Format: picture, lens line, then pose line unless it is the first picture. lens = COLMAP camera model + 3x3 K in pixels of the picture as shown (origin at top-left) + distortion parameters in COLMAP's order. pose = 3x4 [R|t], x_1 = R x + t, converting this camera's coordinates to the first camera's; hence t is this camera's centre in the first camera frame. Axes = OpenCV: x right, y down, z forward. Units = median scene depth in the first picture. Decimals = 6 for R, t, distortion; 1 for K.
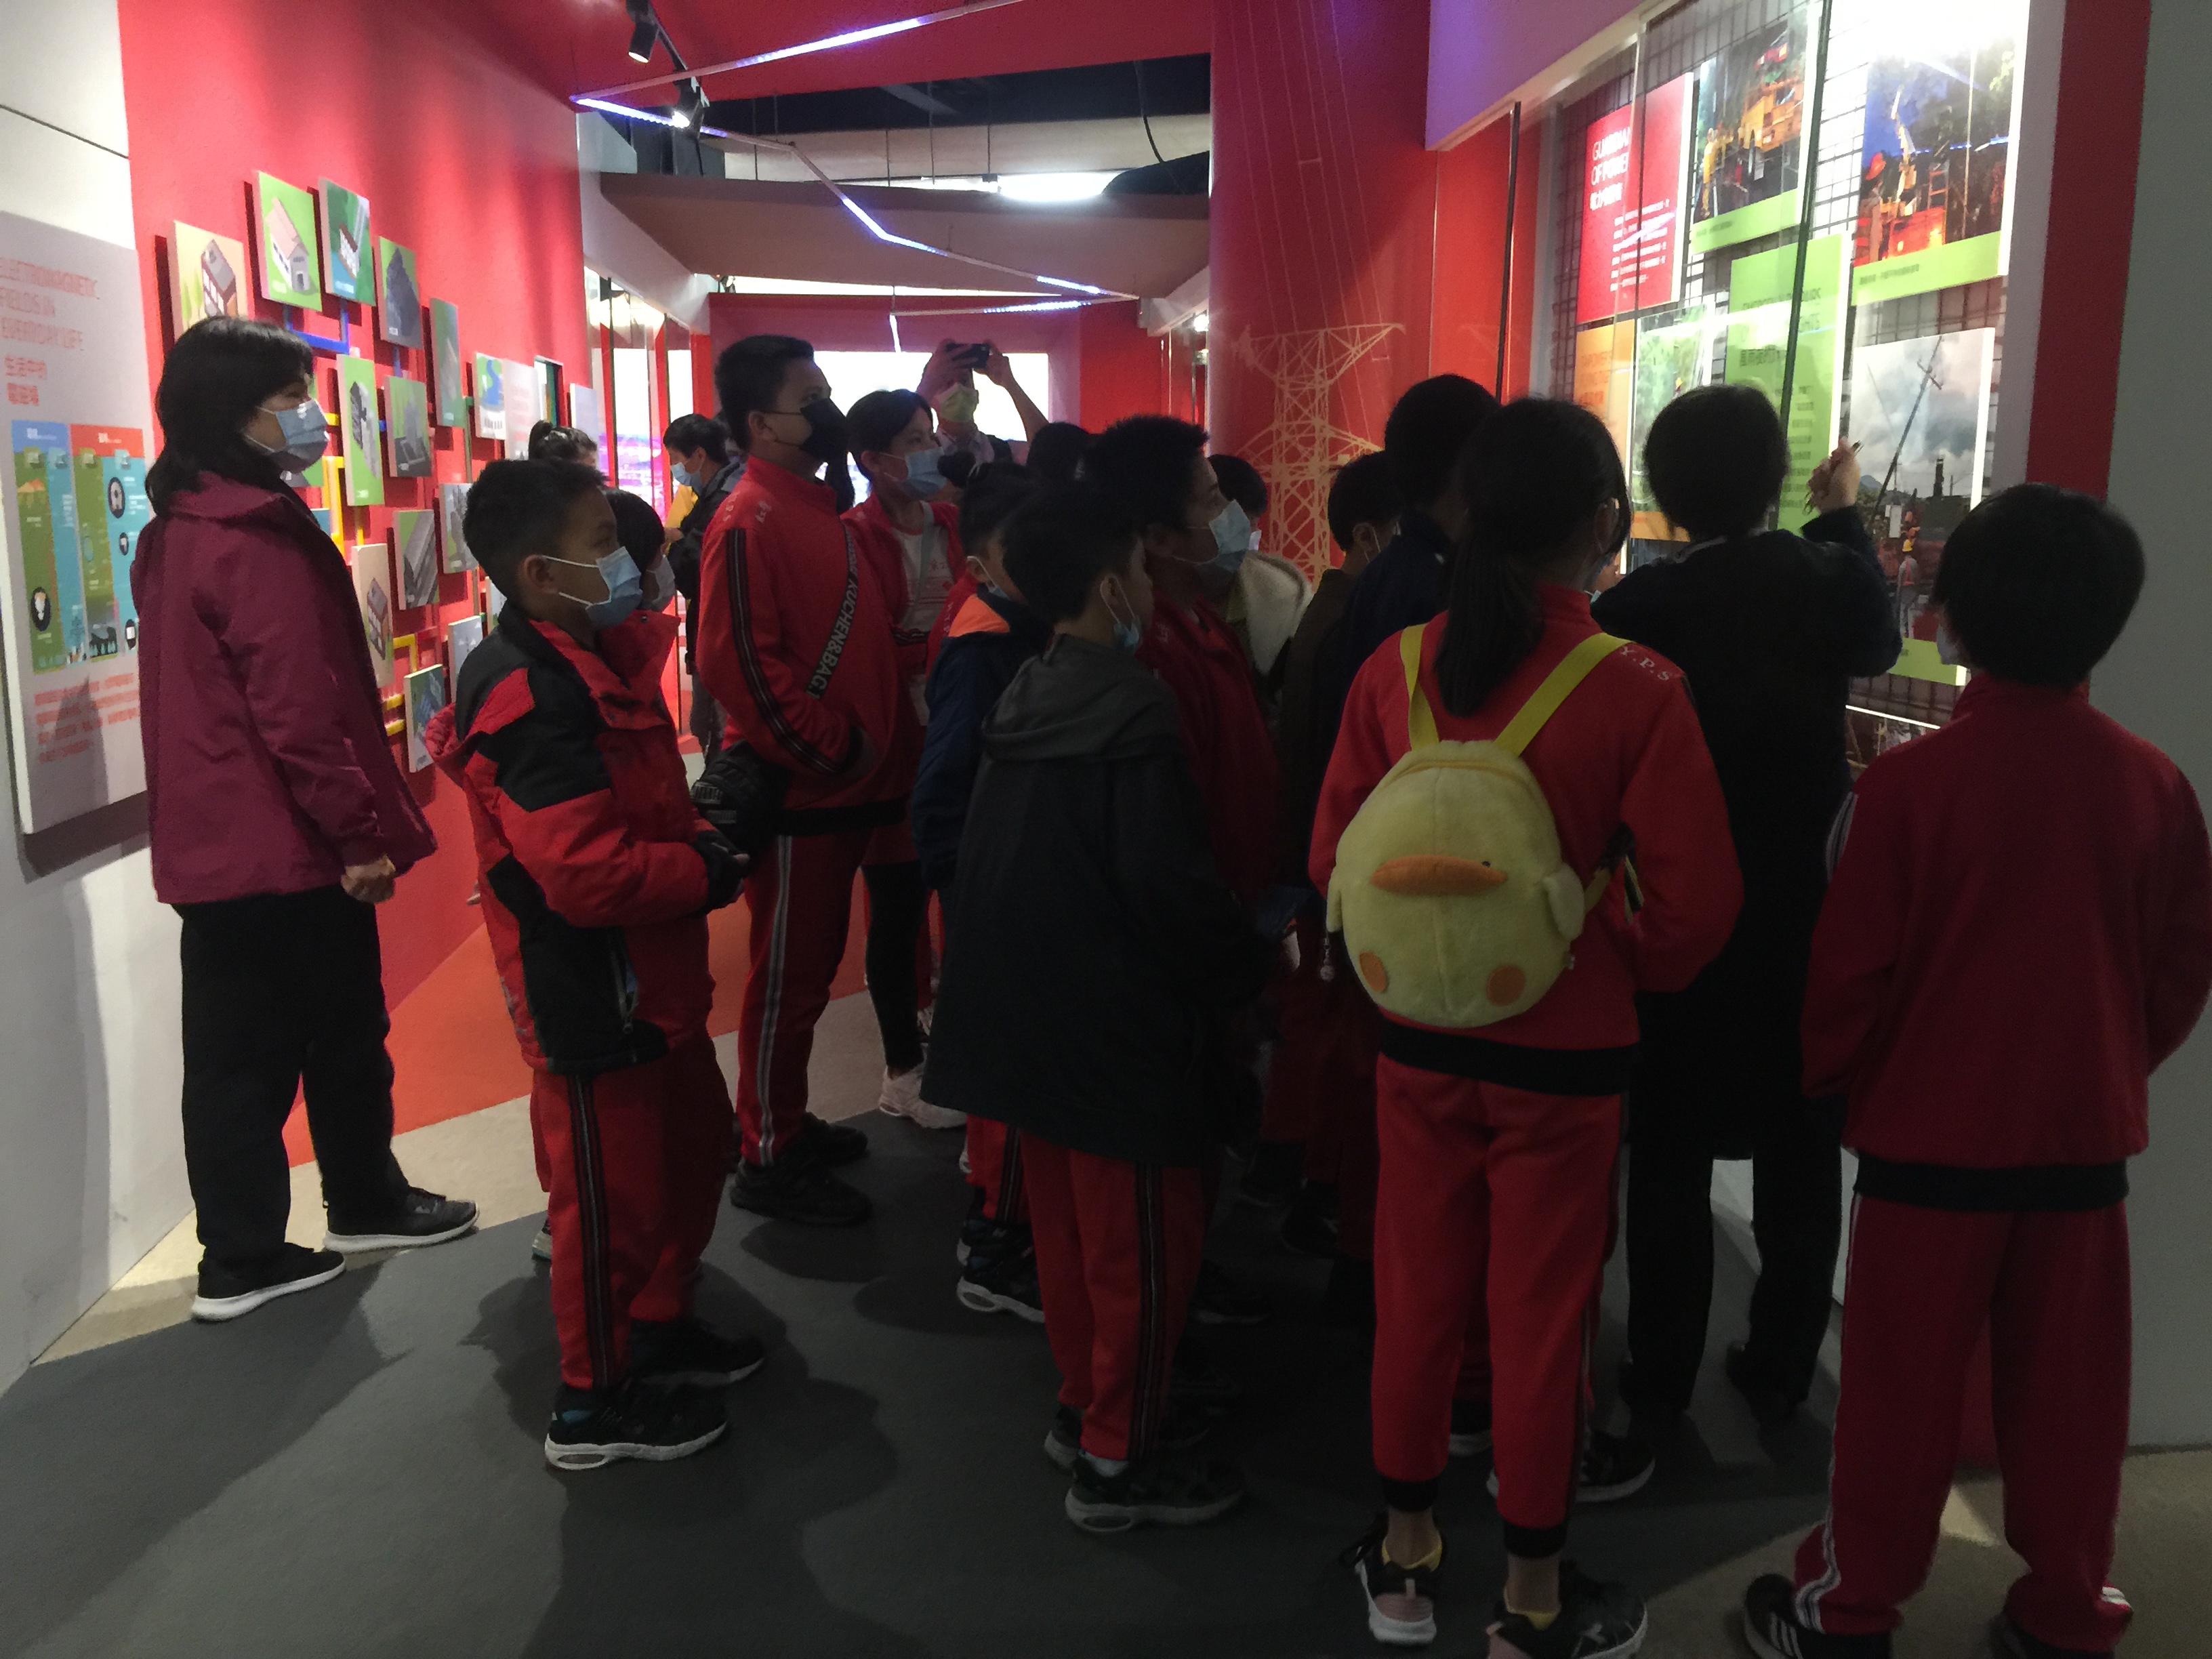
lens RADIAL K [[1913.1, 0, 1106.0], [0, 1913.1, 829.5], [0, 0, 1]] dist [0.062245, -0.011767]
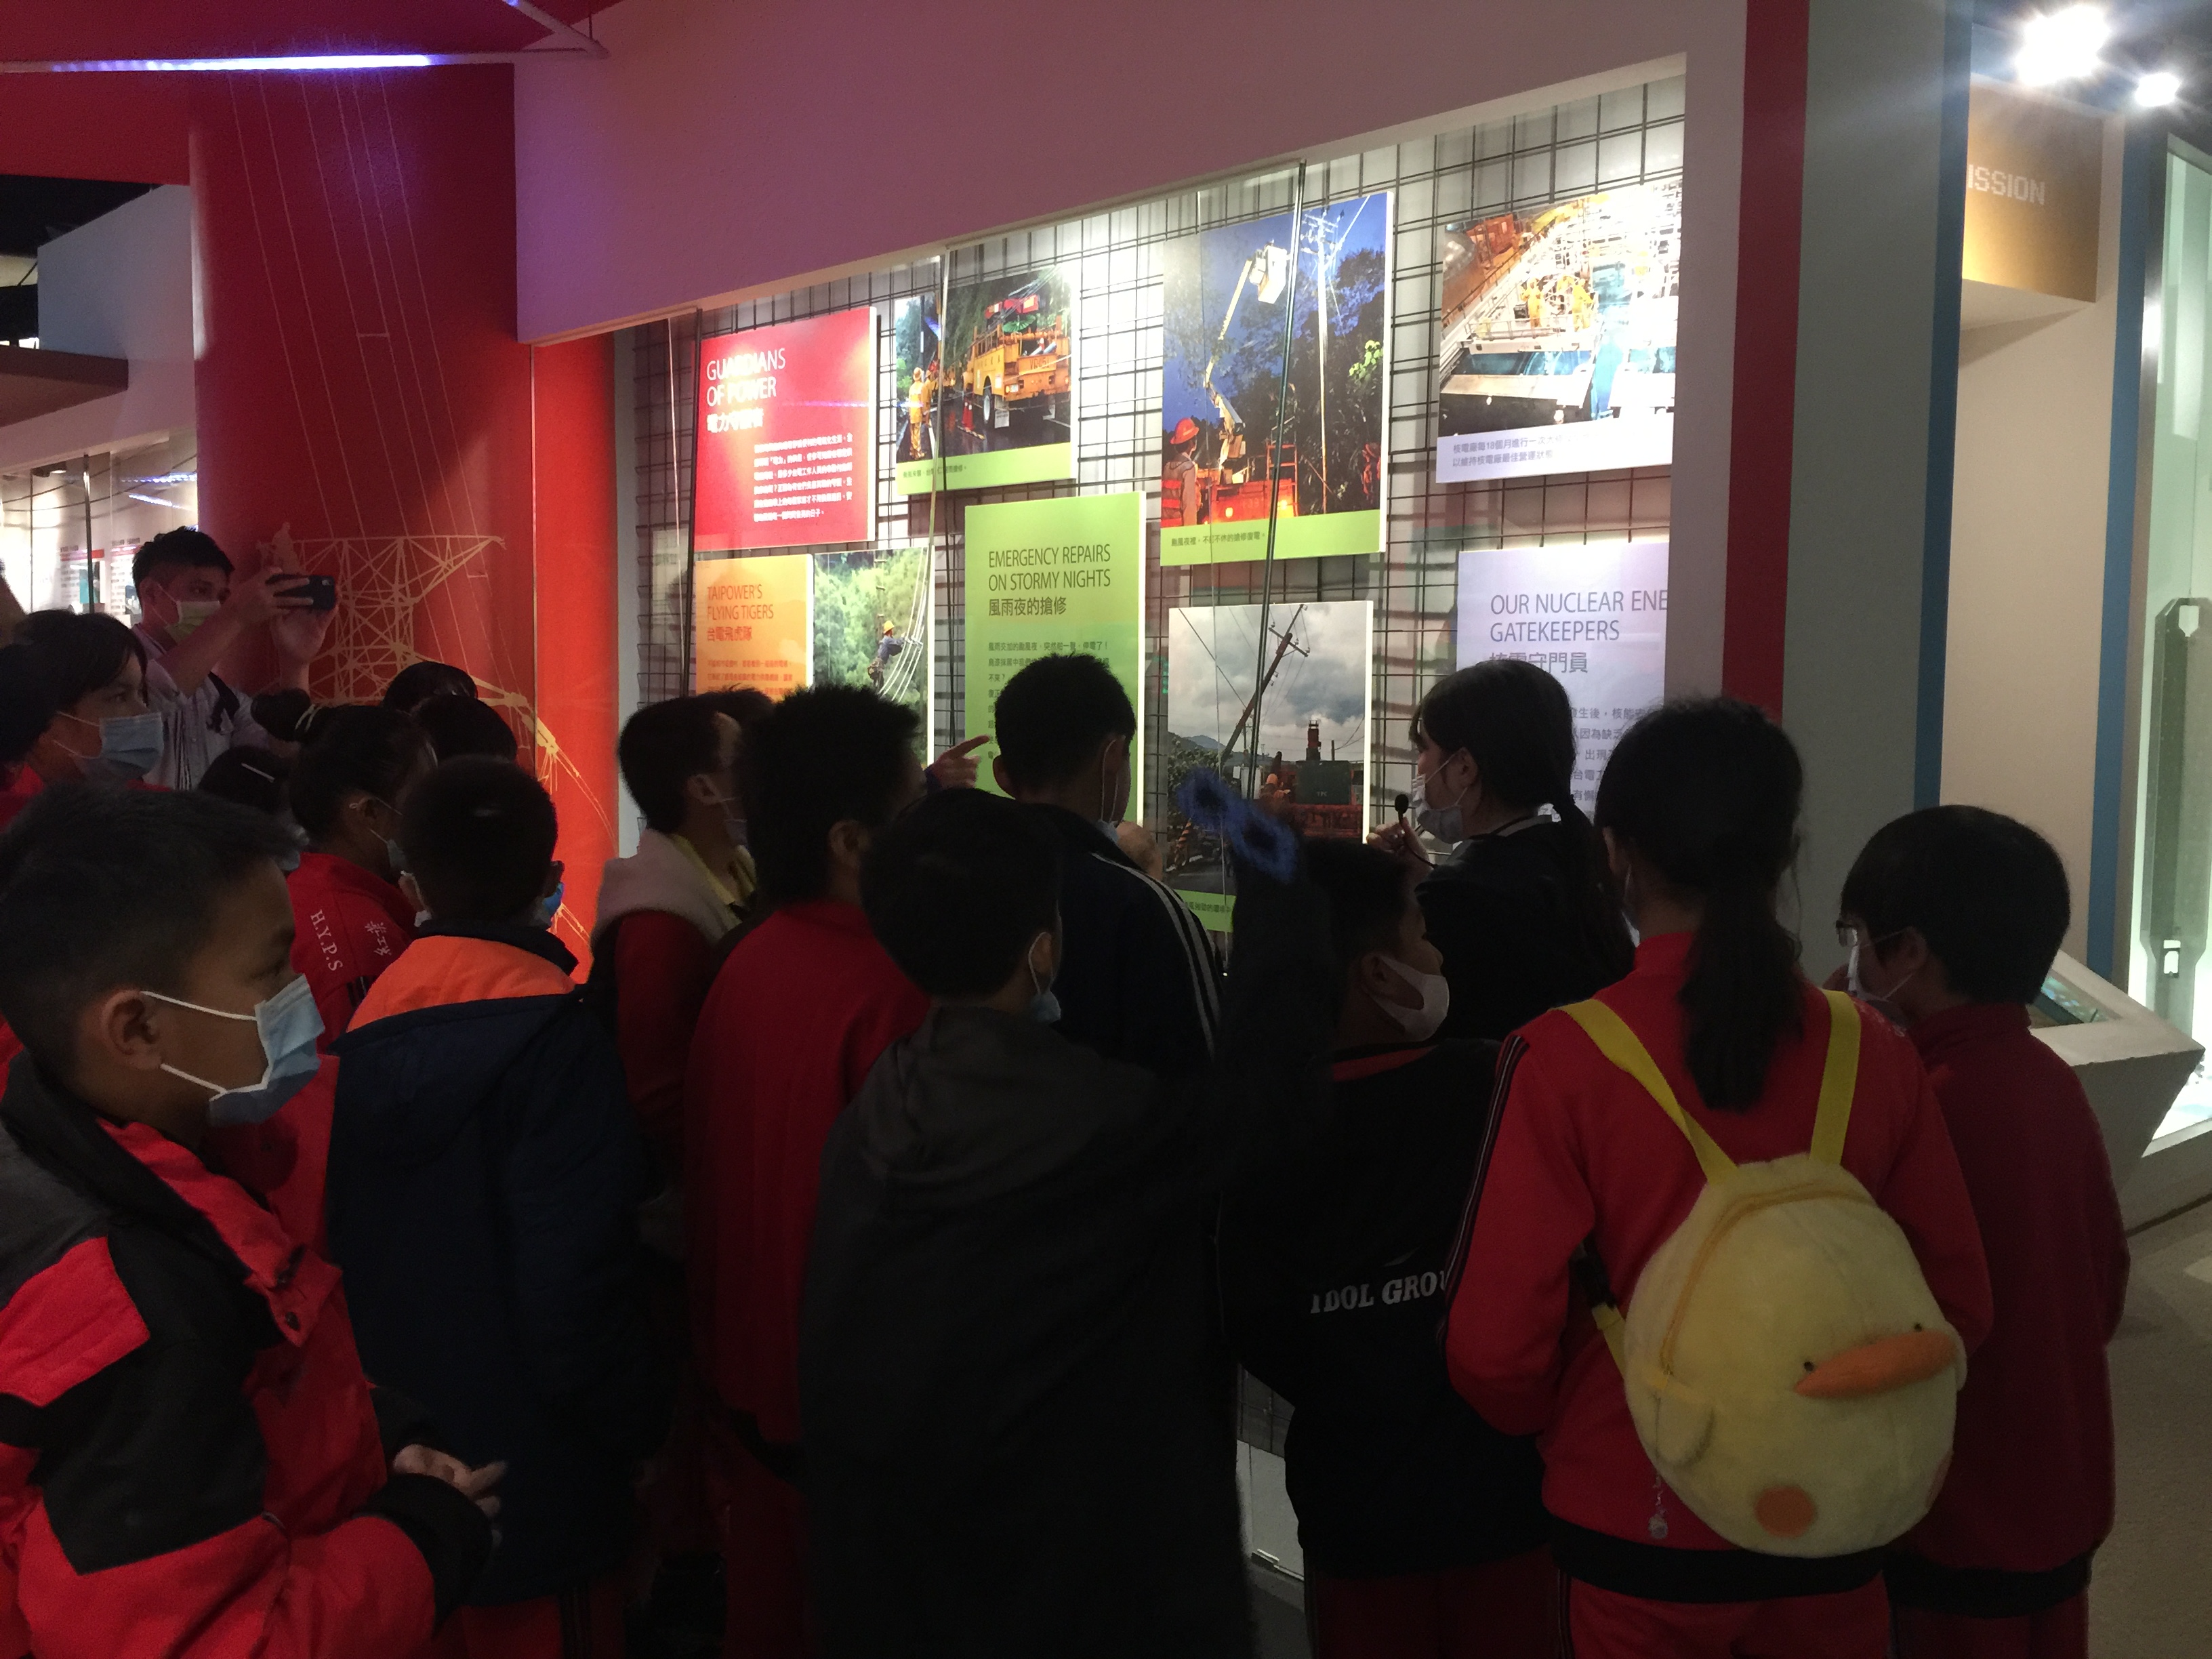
lens RADIAL K [[1837.4, 0, 1106.0], [0, 1837.4, 829.5], [0, 0, 1]] dist [0.047872, -0.004988]
pose [[0.757641, -0.037424, 0.651598, -0.261250], [0.103242, 0.992657, -0.063031, -0.083825], [-0.644455, 0.115027, 0.755941, 0.338738]]
